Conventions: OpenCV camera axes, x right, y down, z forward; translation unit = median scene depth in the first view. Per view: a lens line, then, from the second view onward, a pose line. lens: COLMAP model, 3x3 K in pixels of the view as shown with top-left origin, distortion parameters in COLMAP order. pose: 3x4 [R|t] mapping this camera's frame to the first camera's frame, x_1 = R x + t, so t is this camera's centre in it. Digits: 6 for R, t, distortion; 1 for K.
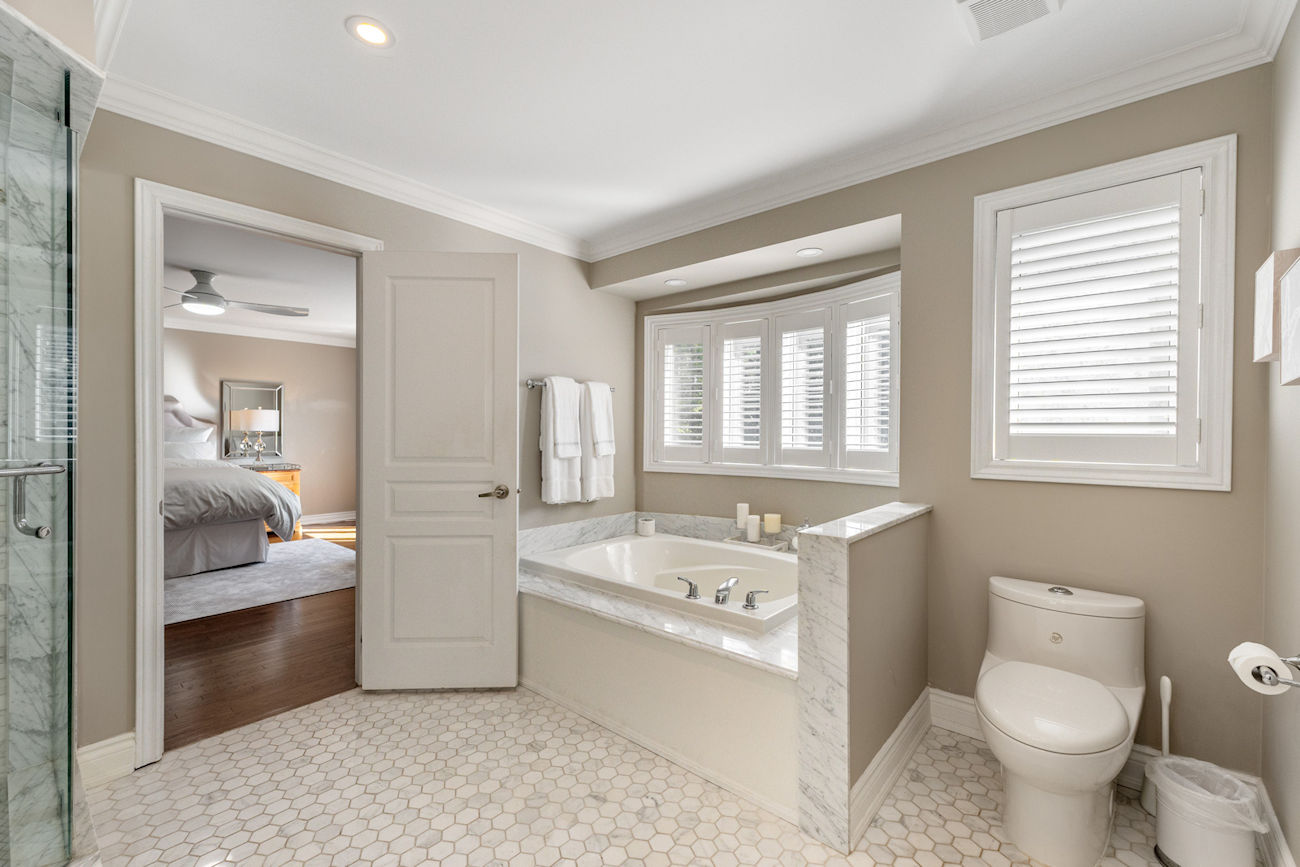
lens RADIAL K [[546.6, 0, 651.1], [0, 546.6, 433.6], [0, 0, 1]] dist [0.004713, -0.000680]
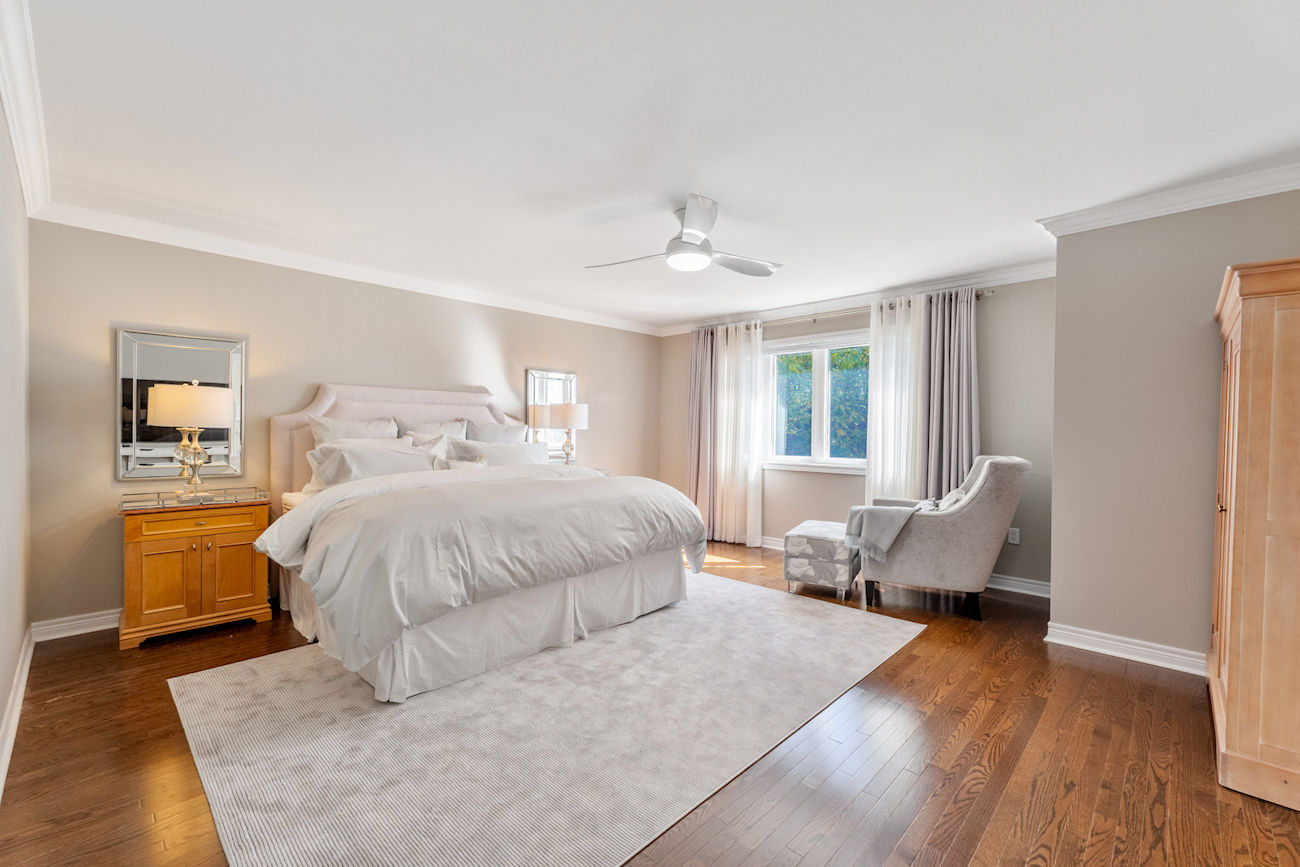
lens RADIAL K [[546.6, 0, 647.9], [0, 546.6, 432.9], [0, 0, 1]] dist [0.004713, -0.000680]
pose [[0.998692, 0.004060, -0.050973, -0.756976], [-0.003818, 0.999981, 0.004838, -0.005120], [0.050992, -0.004637, 0.998688, 0.244854]]
